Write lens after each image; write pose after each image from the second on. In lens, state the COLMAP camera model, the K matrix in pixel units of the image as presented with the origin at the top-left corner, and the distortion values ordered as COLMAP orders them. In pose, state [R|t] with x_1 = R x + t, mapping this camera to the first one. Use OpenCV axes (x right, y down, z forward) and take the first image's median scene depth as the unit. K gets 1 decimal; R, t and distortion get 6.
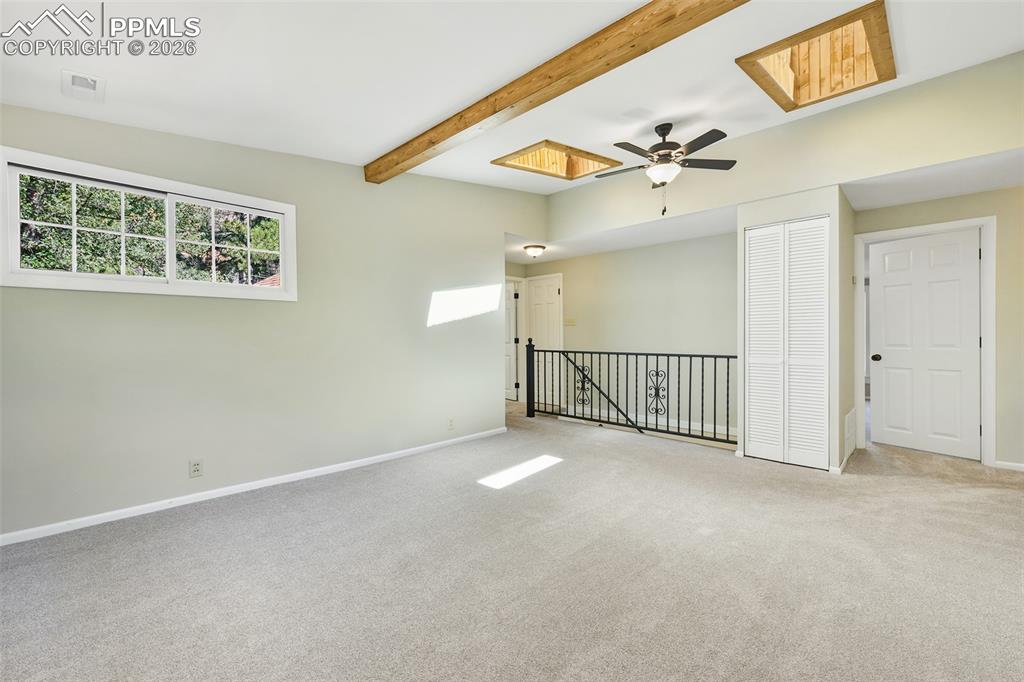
lens RADIAL K [[444.3, 0, 512.0], [0, 444.3, 341.0], [0, 0, 1]] dist [0.003519, 0.000172]
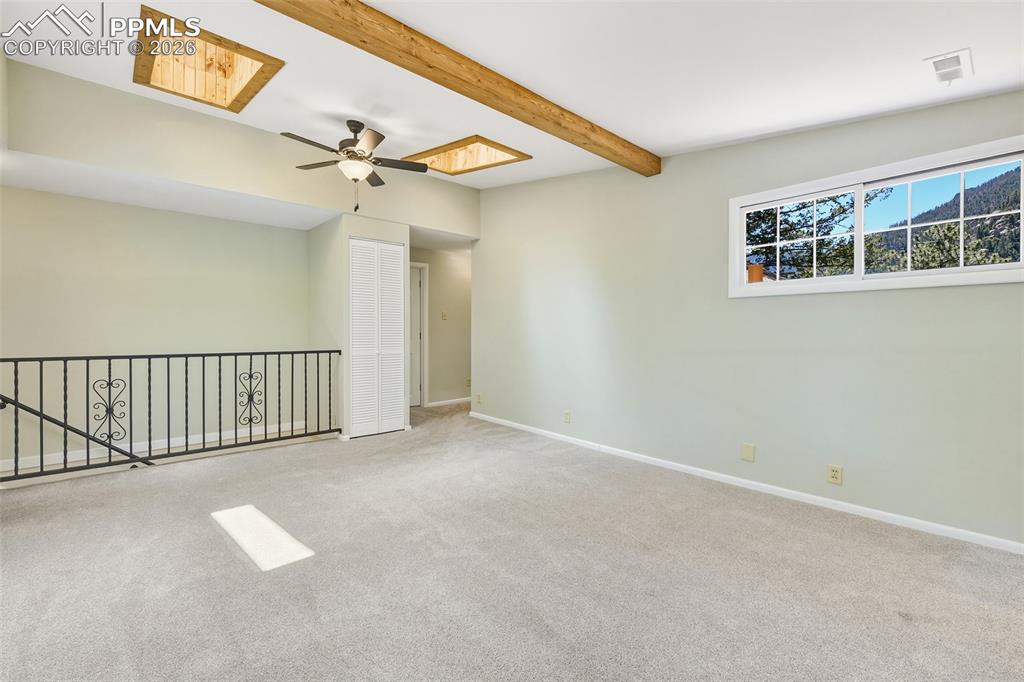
lens RADIAL K [[437.6, 0, 512.0], [0, 437.6, 335.0], [0, 0, 1]] dist [-0.000981, -0.000904]
pose [[0.044074, -0.004020, 0.999020, -0.519358], [0.006535, 0.999972, 0.003735, -0.005239], [-0.999007, 0.006364, 0.044099, 0.497664]]
